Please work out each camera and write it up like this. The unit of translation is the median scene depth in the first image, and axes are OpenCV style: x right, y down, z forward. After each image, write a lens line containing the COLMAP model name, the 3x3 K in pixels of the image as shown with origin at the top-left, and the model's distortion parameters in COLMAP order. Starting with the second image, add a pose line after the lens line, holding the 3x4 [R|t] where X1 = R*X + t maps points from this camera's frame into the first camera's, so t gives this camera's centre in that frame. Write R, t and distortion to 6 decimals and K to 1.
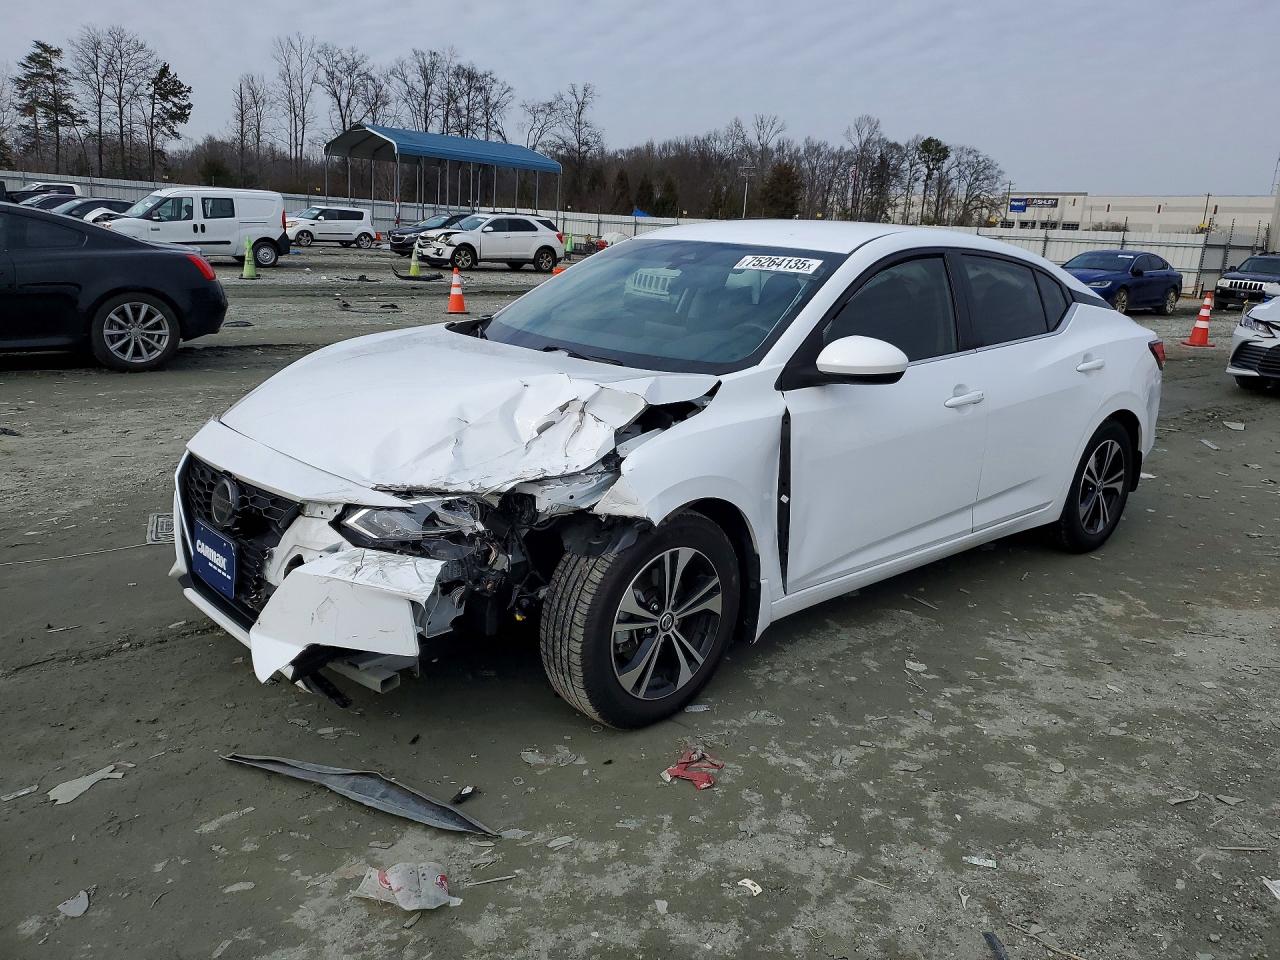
lens RADIAL K [[956.8, 0, 649.8], [0, 956.8, 466.4], [0, 0, 1]] dist [-0.001832, 0.020750]
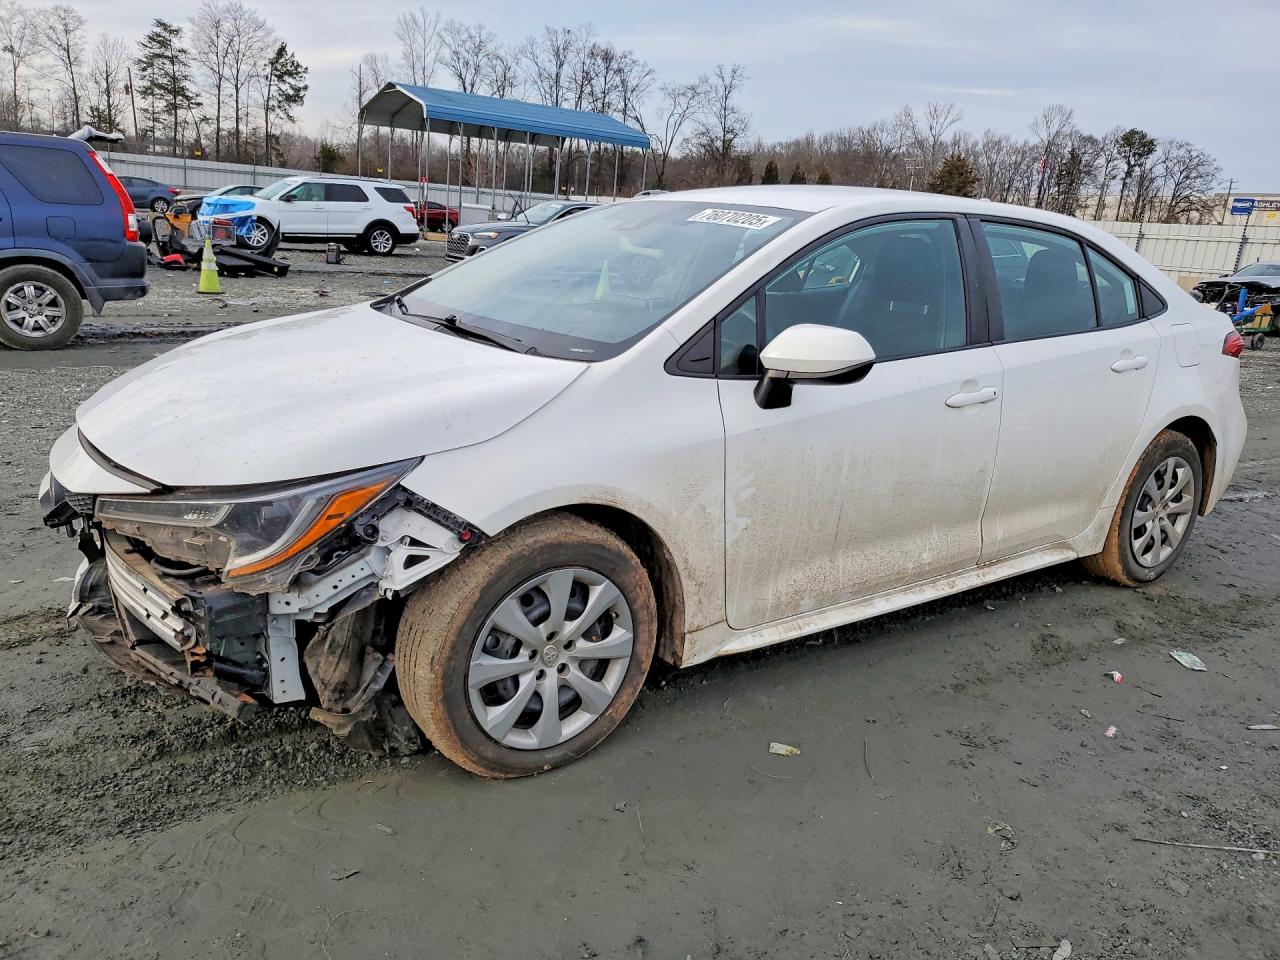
lens RADIAL K [[956.8, 0, 647.3], [0, 956.8, 477.9], [0, 0, 1]] dist [-0.001832, 0.020750]
pose [[0.985760, 0.058690, -0.157583, 0.018023], [-0.056834, 0.998251, 0.016262, -0.022000], [0.158261, -0.007074, 0.987372, 0.097436]]
